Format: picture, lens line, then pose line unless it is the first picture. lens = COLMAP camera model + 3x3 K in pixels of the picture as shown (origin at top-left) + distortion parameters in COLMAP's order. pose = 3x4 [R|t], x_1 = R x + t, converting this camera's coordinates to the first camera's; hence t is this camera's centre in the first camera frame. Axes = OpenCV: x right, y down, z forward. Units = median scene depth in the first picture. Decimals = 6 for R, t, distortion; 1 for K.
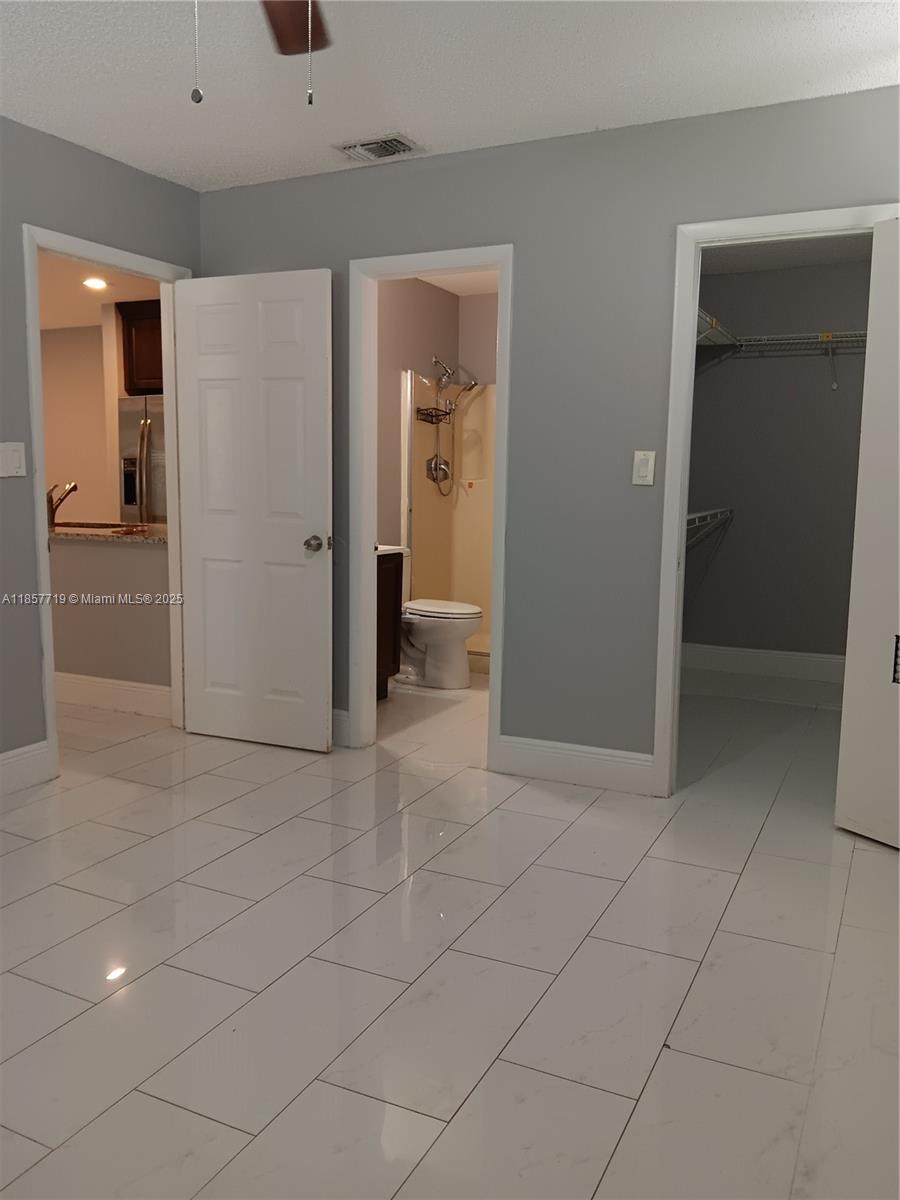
lens RADIAL K [[962.4, 0, 450.0], [0, 962.4, 600.0], [0, 0, 1]] dist [0.132986, -0.208237]
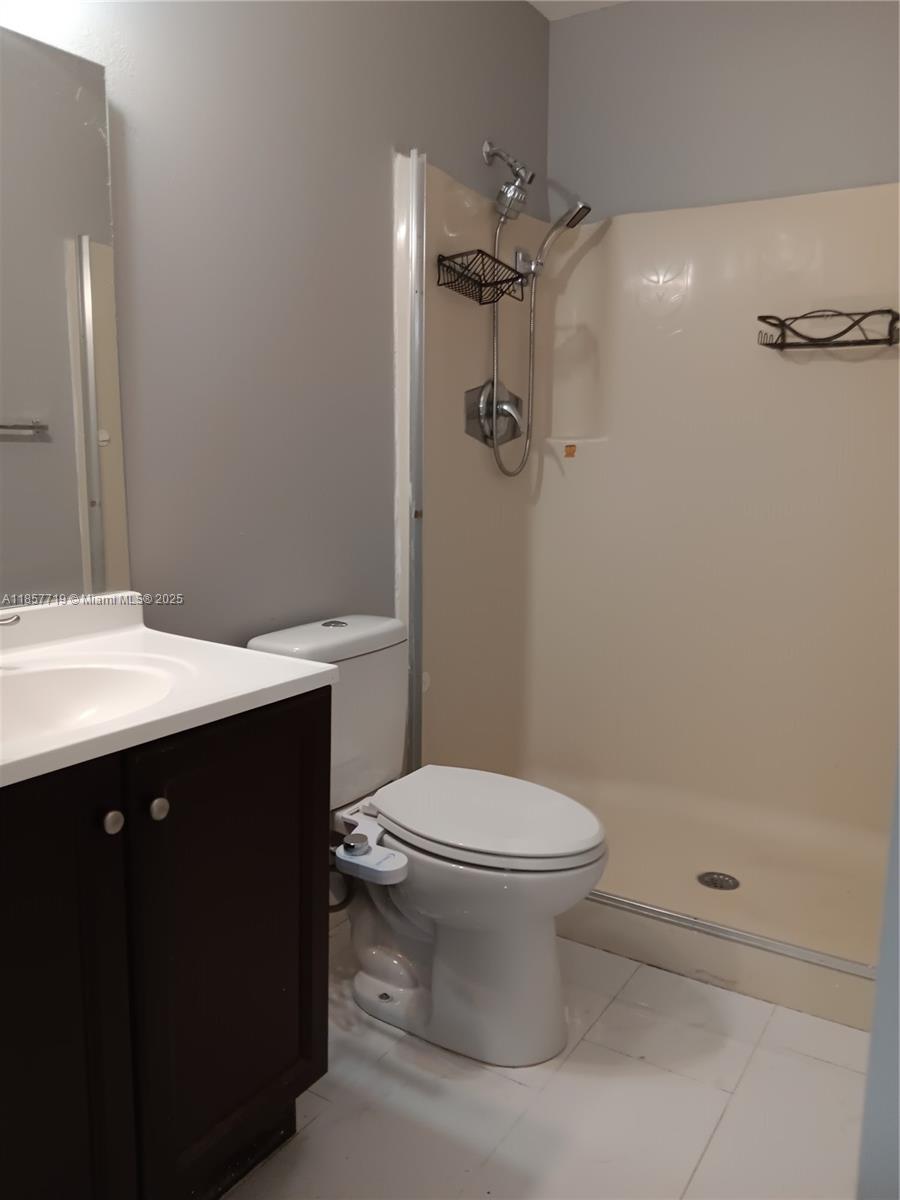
lens RADIAL K [[930.9, 0, 450.0], [0, 930.9, 600.0], [0, 0, 1]] dist [0.086207, -0.179983]
pose [[0.994622, 0.011321, -0.102953, 0.011697], [-0.007365, 0.999223, 0.038723, -0.069915], [0.103312, -0.037757, 0.993932, 0.591072]]
